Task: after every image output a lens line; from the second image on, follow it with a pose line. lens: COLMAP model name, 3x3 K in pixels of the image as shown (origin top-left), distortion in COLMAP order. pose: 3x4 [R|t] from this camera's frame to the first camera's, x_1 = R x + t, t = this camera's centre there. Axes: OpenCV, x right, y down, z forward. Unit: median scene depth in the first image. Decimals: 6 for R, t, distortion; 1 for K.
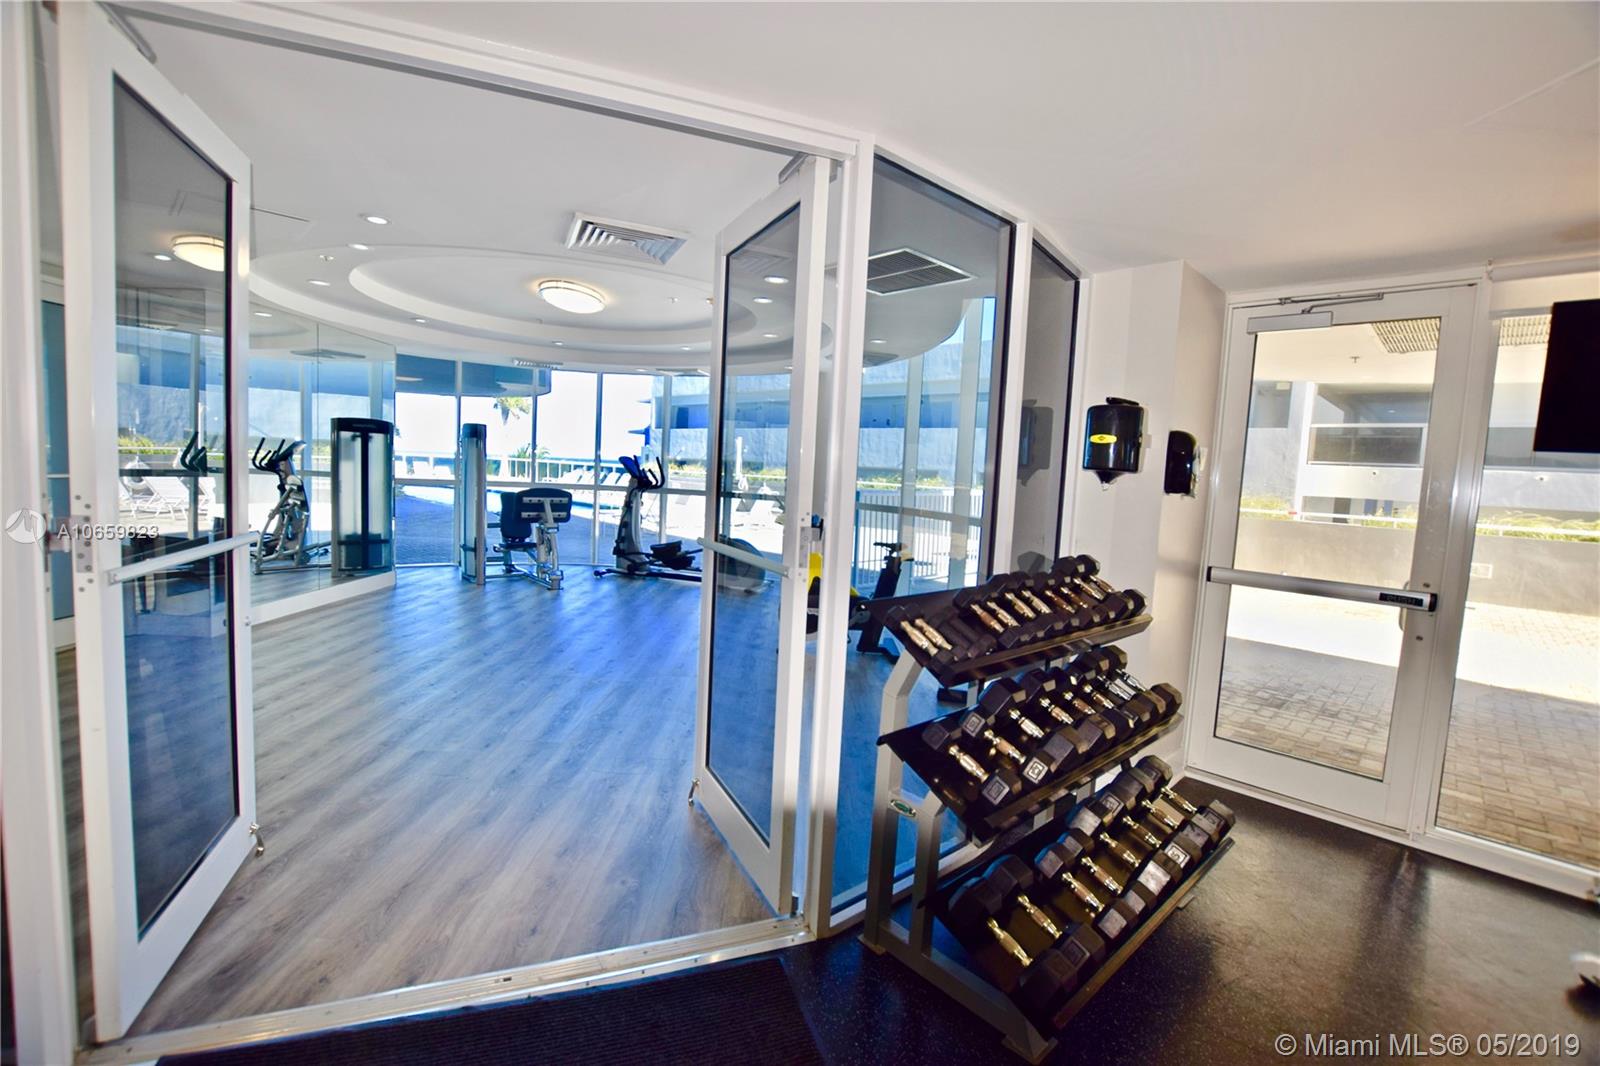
lens RADIAL K [[698.9, 0, 796.4], [0, 698.9, 529.3], [0, 0, 1]] dist [-0.037455, 0.005821]
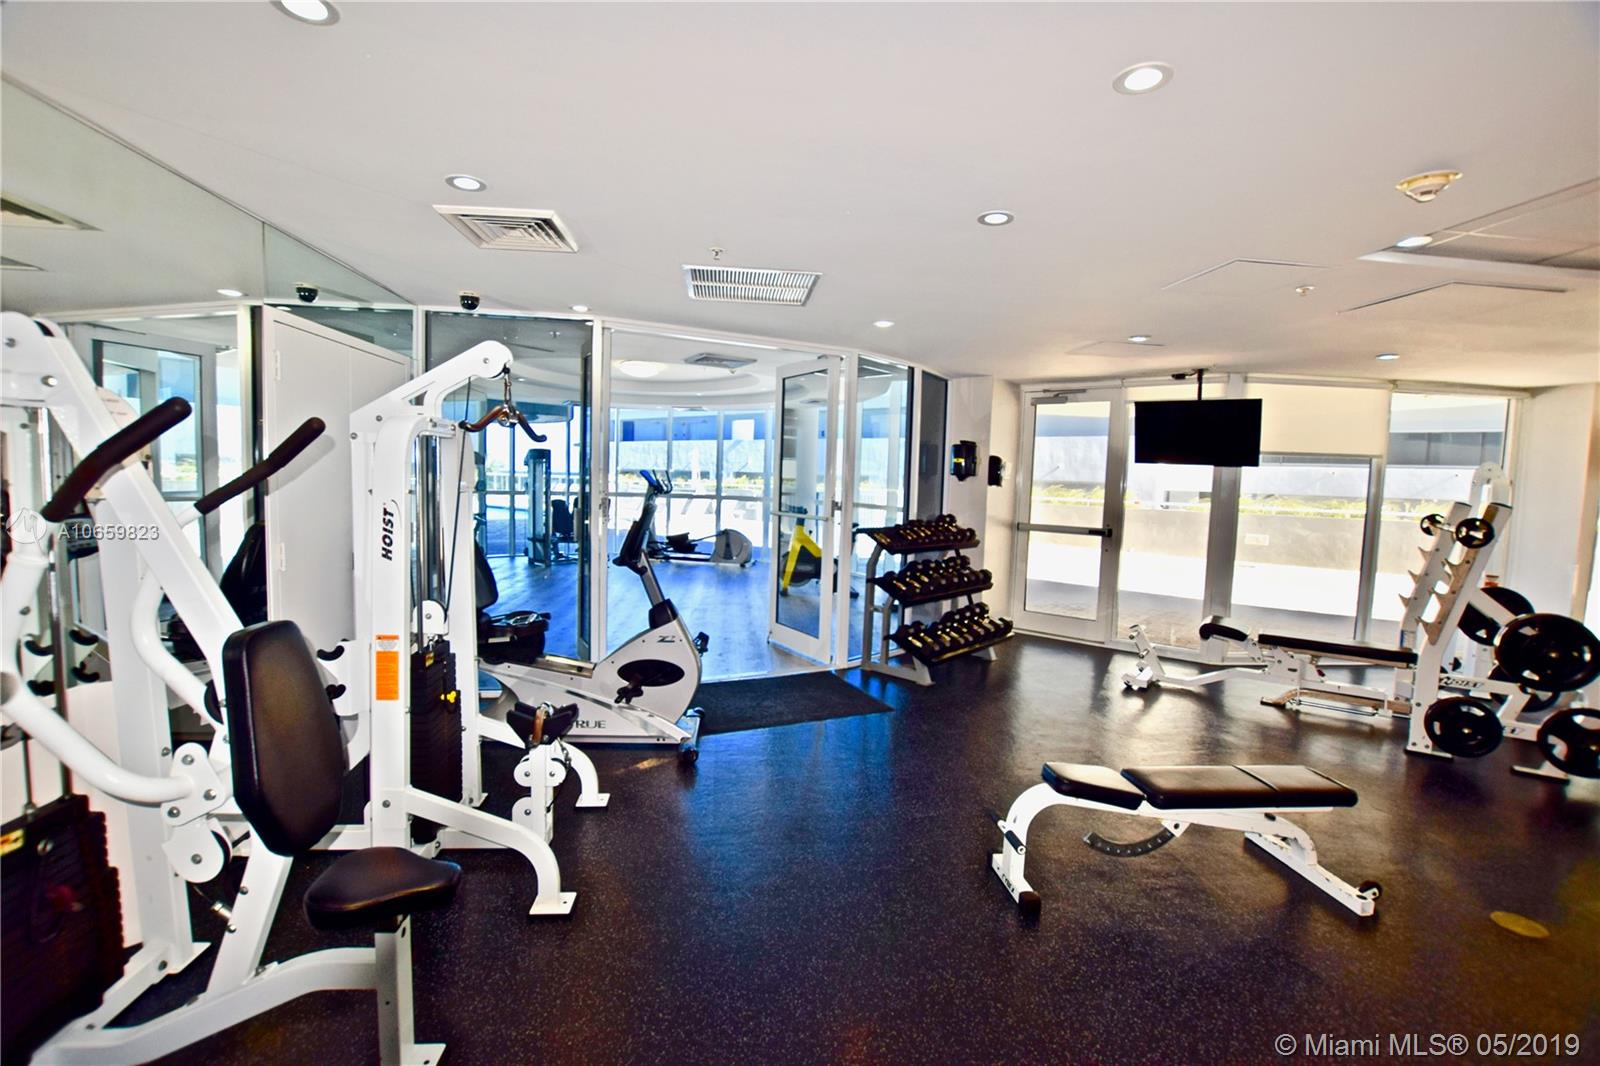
lens RADIAL K [[698.9, 0, 796.4], [0, 698.9, 529.3], [0, 0, 1]] dist [-0.037455, 0.005821]
pose [[0.994179, -0.027918, 0.104062, -0.263590], [0.028876, 0.999553, -0.007704, 0.077884], [-0.103801, 0.010664, 0.994541, -1.009057]]
